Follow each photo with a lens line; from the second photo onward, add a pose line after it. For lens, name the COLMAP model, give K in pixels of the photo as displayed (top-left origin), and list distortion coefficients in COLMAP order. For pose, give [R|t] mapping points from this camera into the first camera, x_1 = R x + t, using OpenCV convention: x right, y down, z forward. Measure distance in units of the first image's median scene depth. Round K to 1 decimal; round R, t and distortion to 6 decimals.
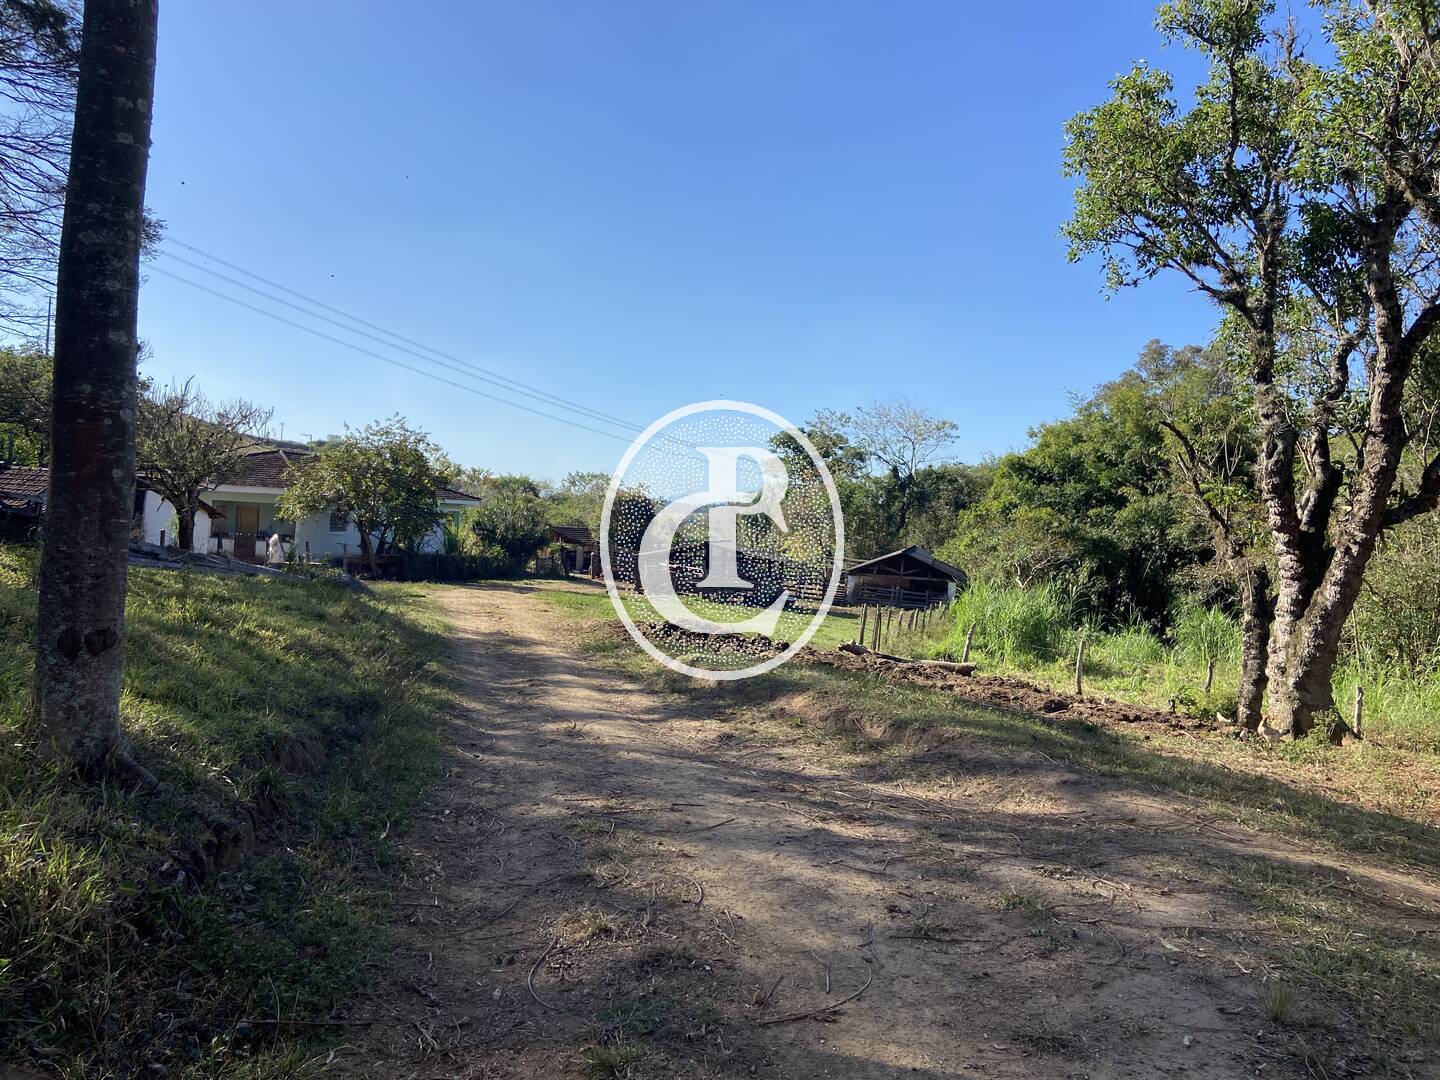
lens RADIAL K [[1080.5, 0, 724.8], [0, 1080.5, 527.3], [0, 0, 1]] dist [0.123214, -0.147360]
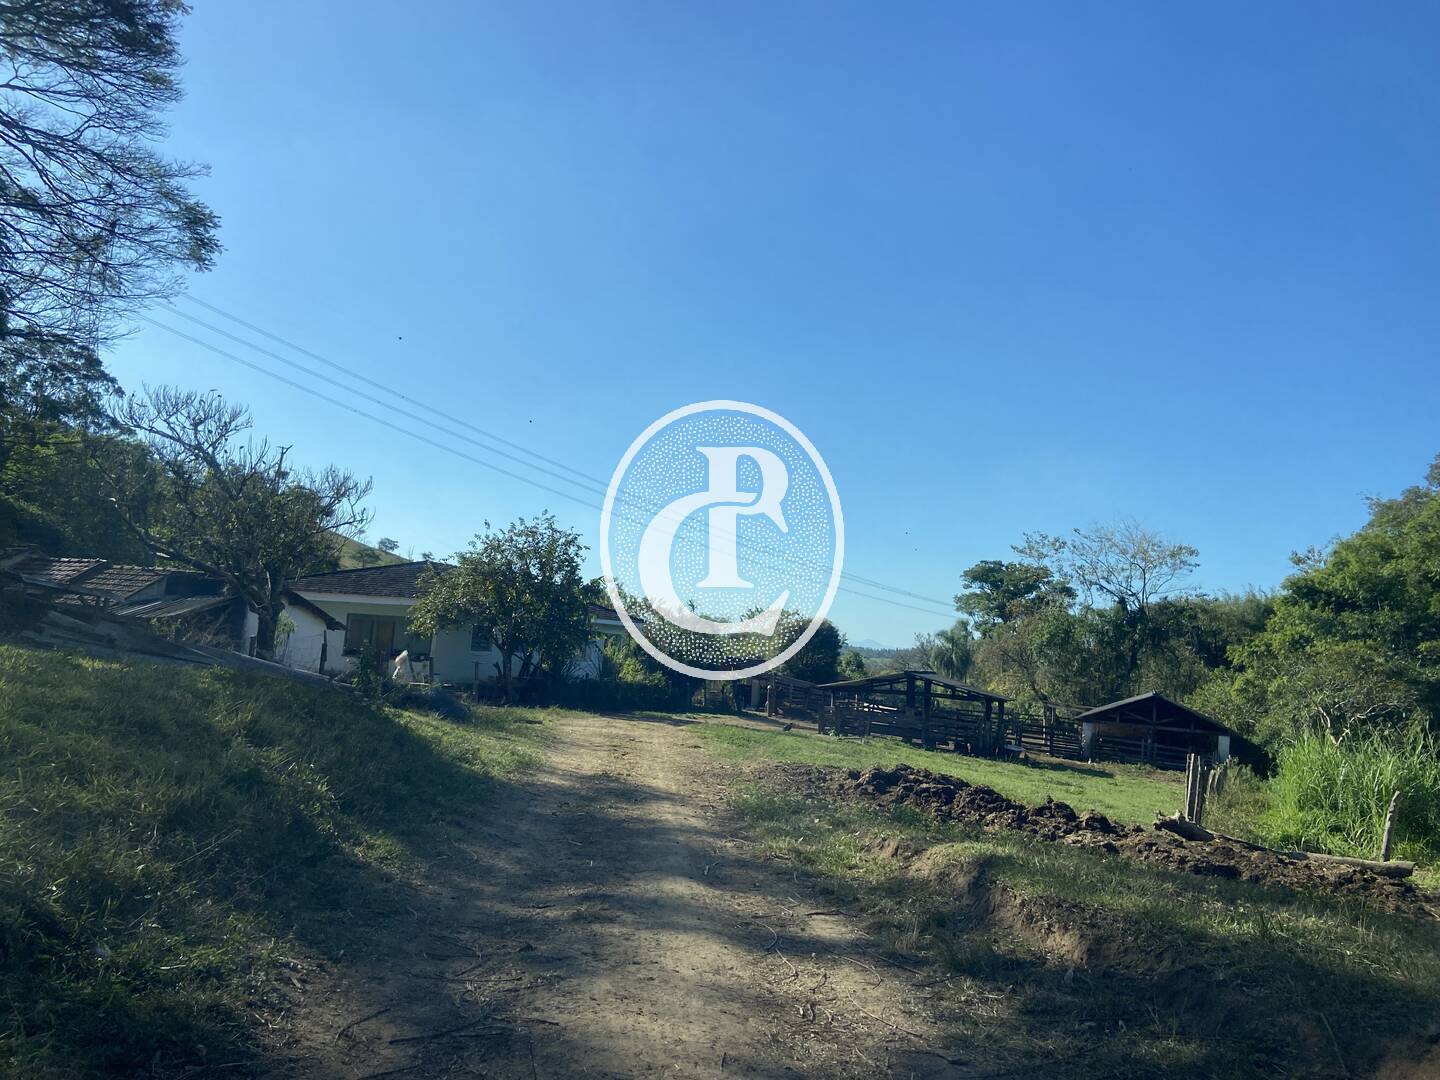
lens RADIAL K [[1080.5, 0, 717.3], [0, 1080.5, 520.3], [0, 0, 1]] dist [0.123214, -0.147360]
pose [[0.984994, -0.004876, -0.172522, -0.036462], [-0.019156, 0.990336, -0.137357, 0.034939], [0.171524, 0.138600, 0.975382, 0.367603]]
